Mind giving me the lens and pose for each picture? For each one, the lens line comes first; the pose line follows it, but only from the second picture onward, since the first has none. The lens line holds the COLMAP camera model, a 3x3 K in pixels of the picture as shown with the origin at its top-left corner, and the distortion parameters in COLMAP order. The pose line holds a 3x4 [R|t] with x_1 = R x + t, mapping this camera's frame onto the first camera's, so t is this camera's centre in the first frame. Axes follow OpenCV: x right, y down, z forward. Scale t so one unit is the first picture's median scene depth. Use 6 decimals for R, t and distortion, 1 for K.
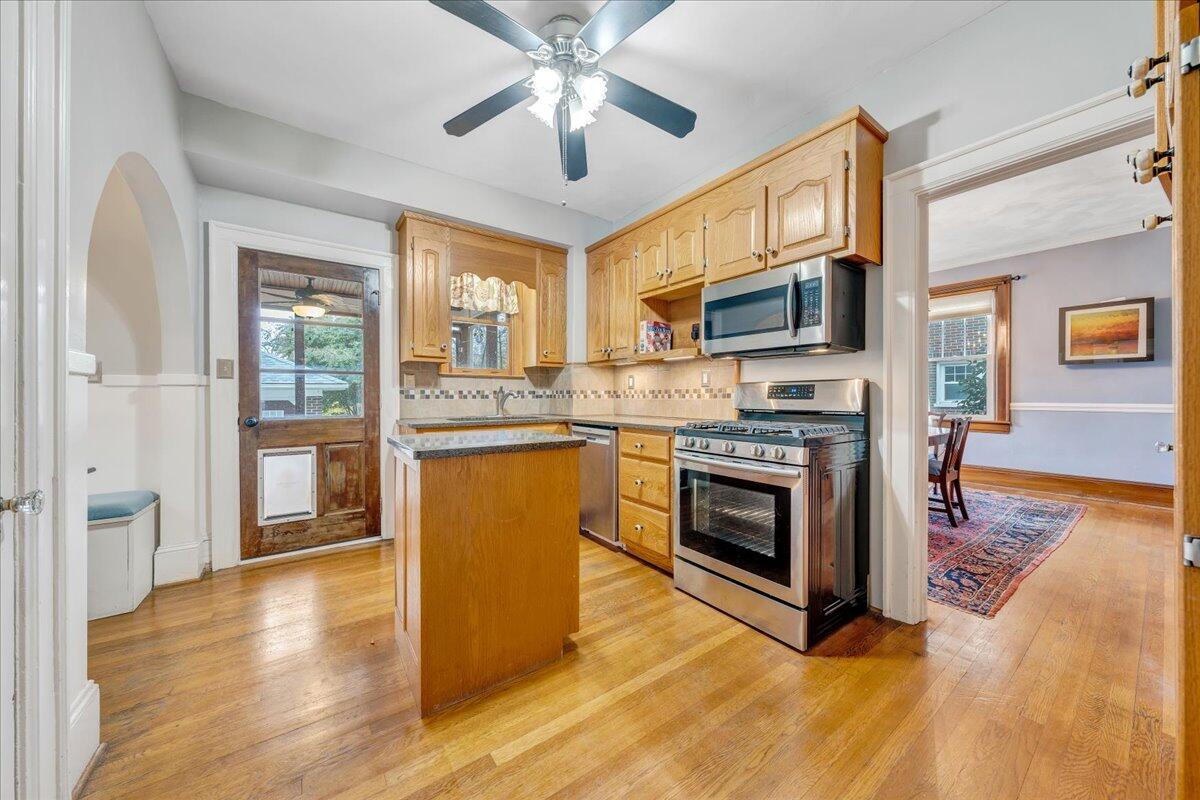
lens RADIAL K [[411.8, 0, 604.4], [0, 411.8, 398.2], [0, 0, 1]] dist [-0.005644, -0.000030]
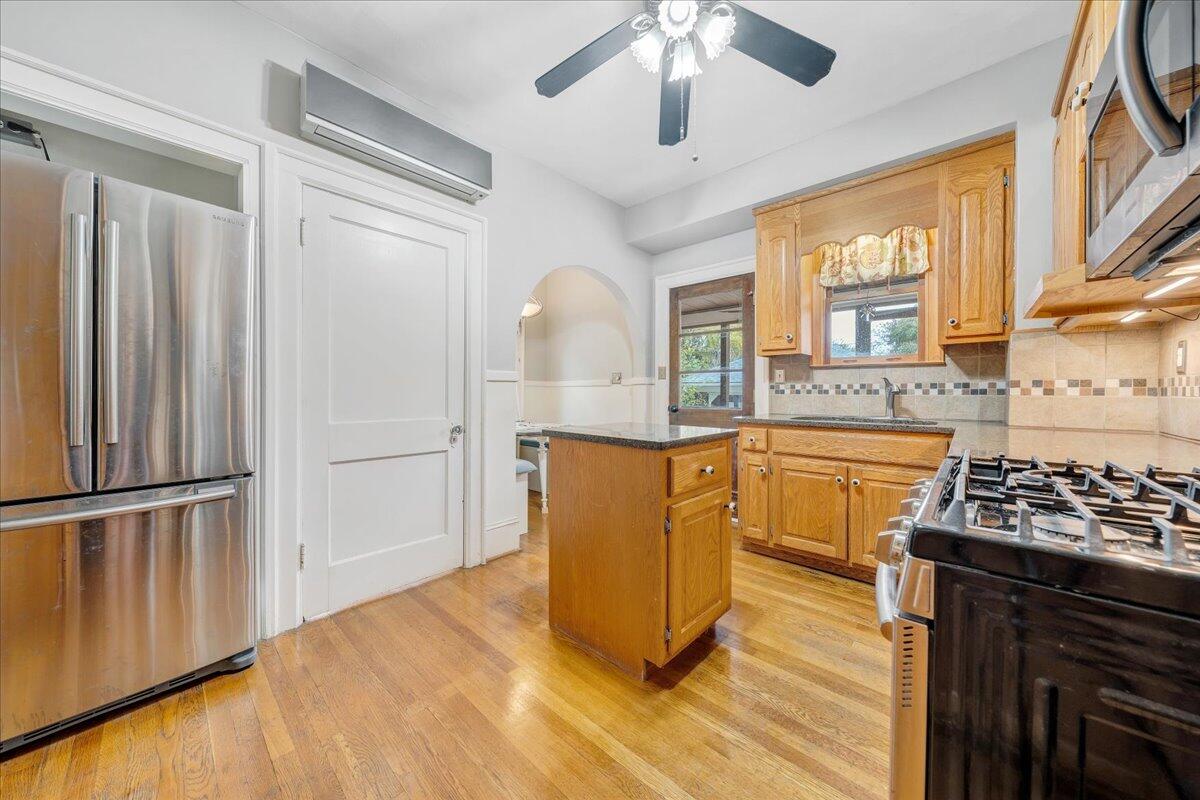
lens RADIAL K [[410.1, 0, 601.3], [0, 410.1, 394.2], [0, 0, 1]] dist [-0.002042, -0.000146]
pose [[0.201121, 0.007534, -0.979537, 0.401063], [-0.004610, 0.999967, 0.006744, -0.002193], [0.979556, 0.003159, 0.201149, 0.383833]]
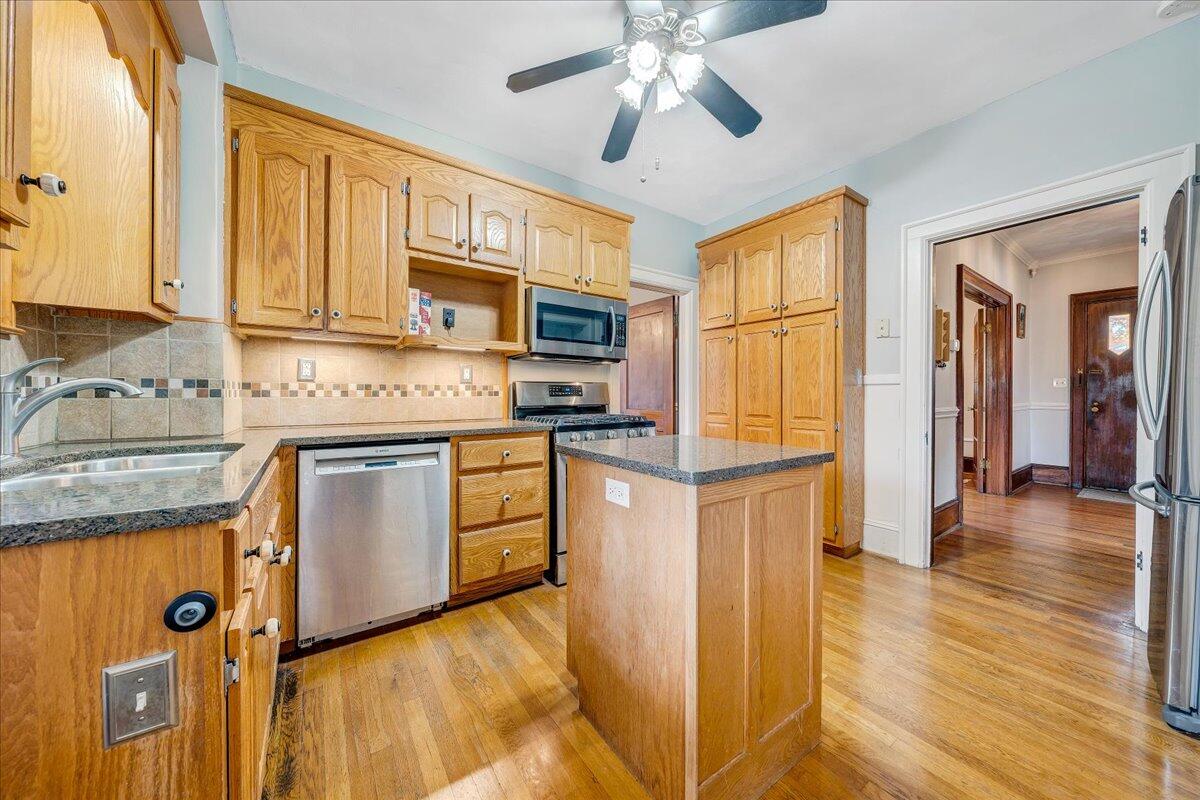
lens RADIAL K [[411.8, 0, 604.1], [0, 411.8, 396.1], [0, 0, 1]] dist [-0.005644, -0.000030]
pose [[0.013124, -0.003076, 0.999909, -0.593217], [0.002608, 0.999992, 0.003042, -0.001666], [-0.999910, 0.002568, 0.013132, 0.636431]]
